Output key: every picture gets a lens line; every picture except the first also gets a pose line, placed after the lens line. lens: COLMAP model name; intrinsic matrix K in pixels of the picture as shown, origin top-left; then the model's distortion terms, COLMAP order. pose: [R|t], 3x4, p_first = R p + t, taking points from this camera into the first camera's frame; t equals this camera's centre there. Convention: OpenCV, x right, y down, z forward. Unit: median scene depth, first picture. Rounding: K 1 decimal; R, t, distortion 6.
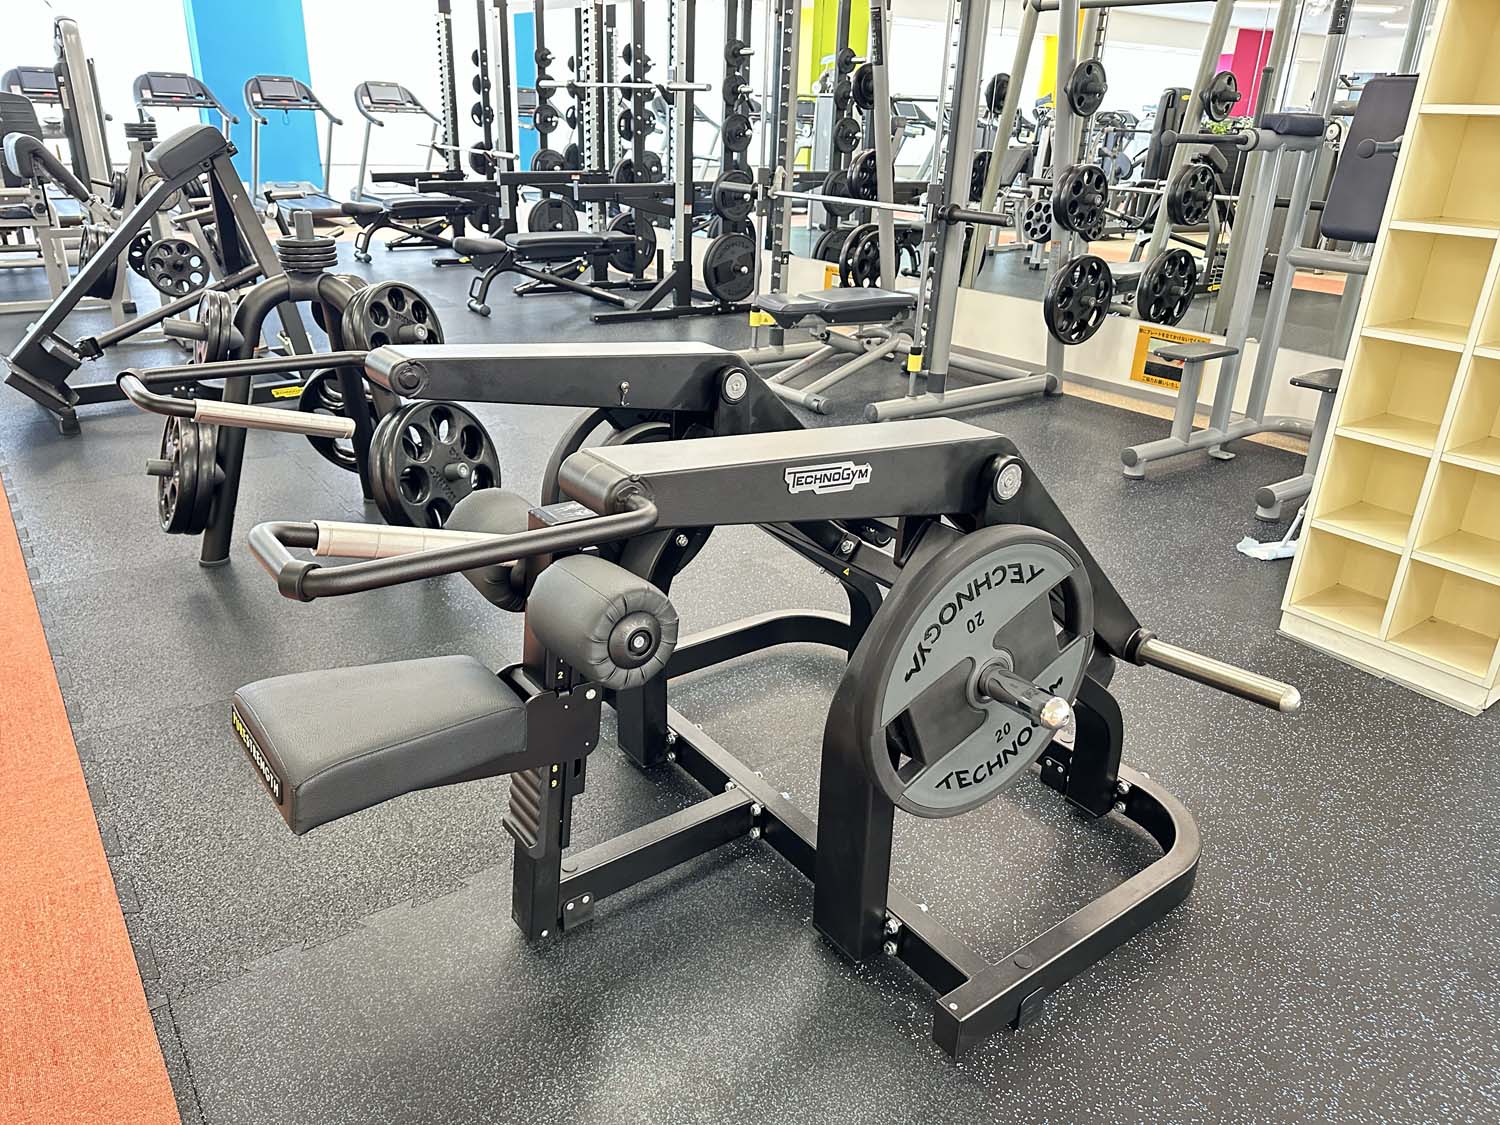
lens RADIAL K [[1048.5, 0, 751.7], [0, 1048.5, 545.3], [0, 0, 1]] dist [0.058255, -0.068364]
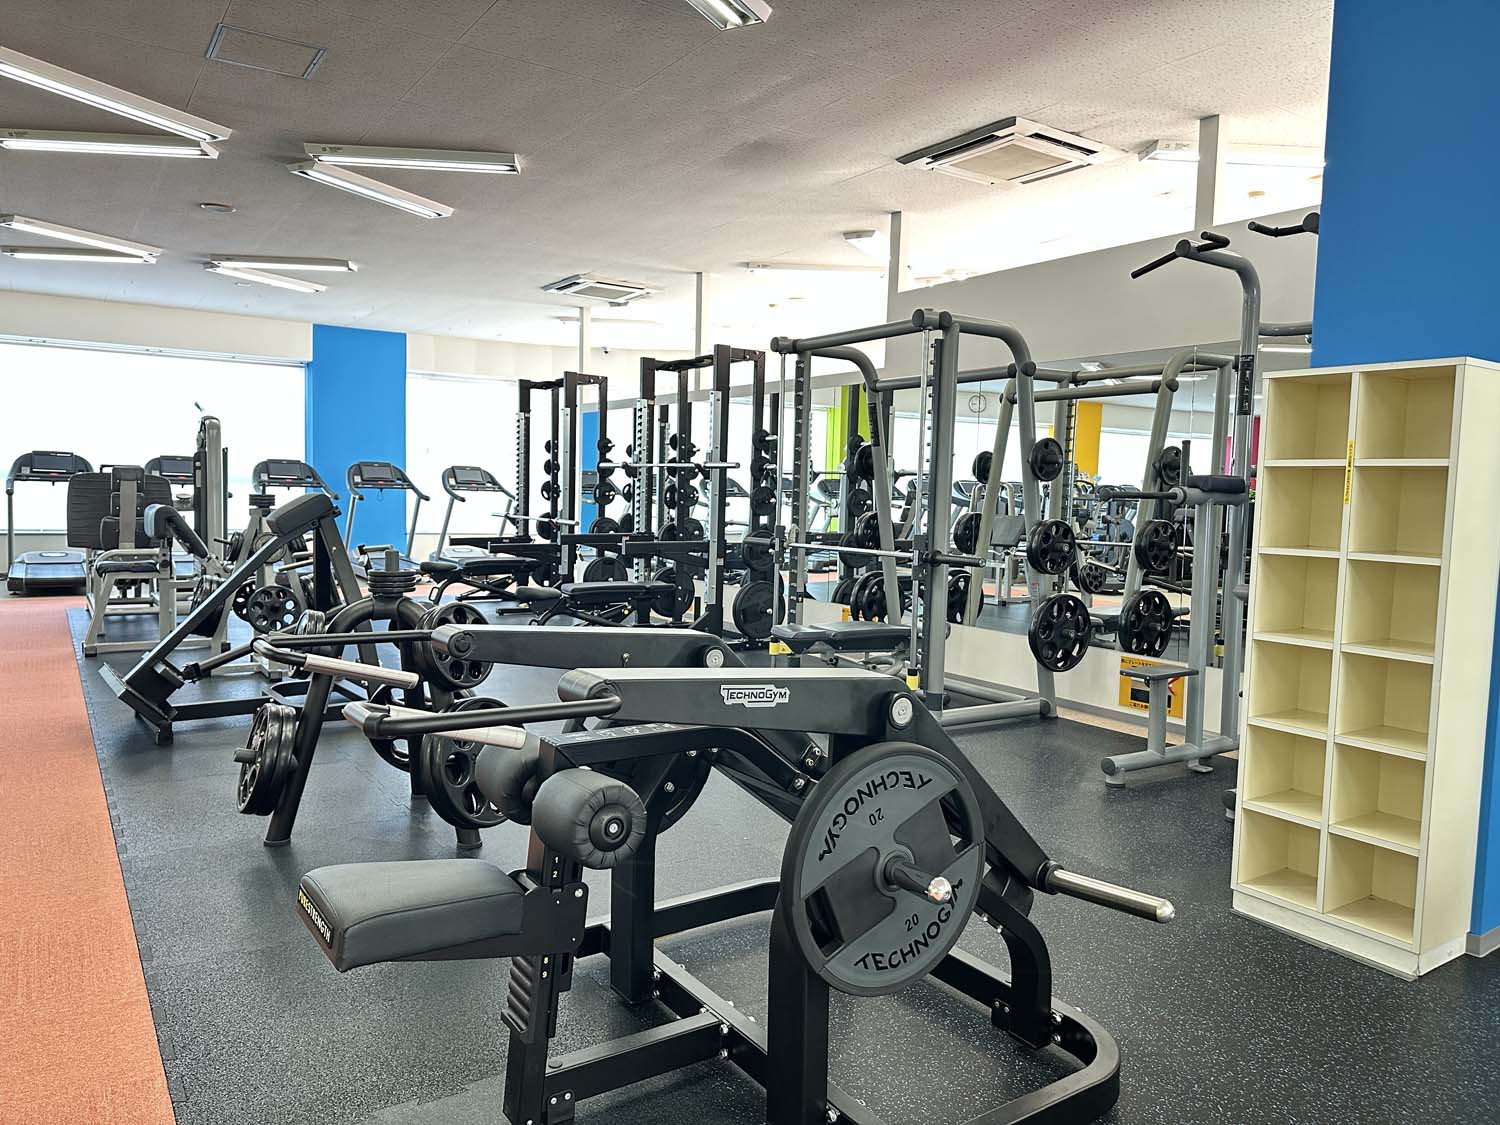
lens RADIAL K [[1041.7, 0, 760.8], [0, 1041.7, 558.9], [0, 0, 1]] dist [0.124023, -0.177575]
pose [[0.999164, -0.006746, -0.040324, 0.044597], [-0.006610, 0.946668, -0.322142, 0.067314], [0.040347, 0.322139, 0.945832, -0.115023]]
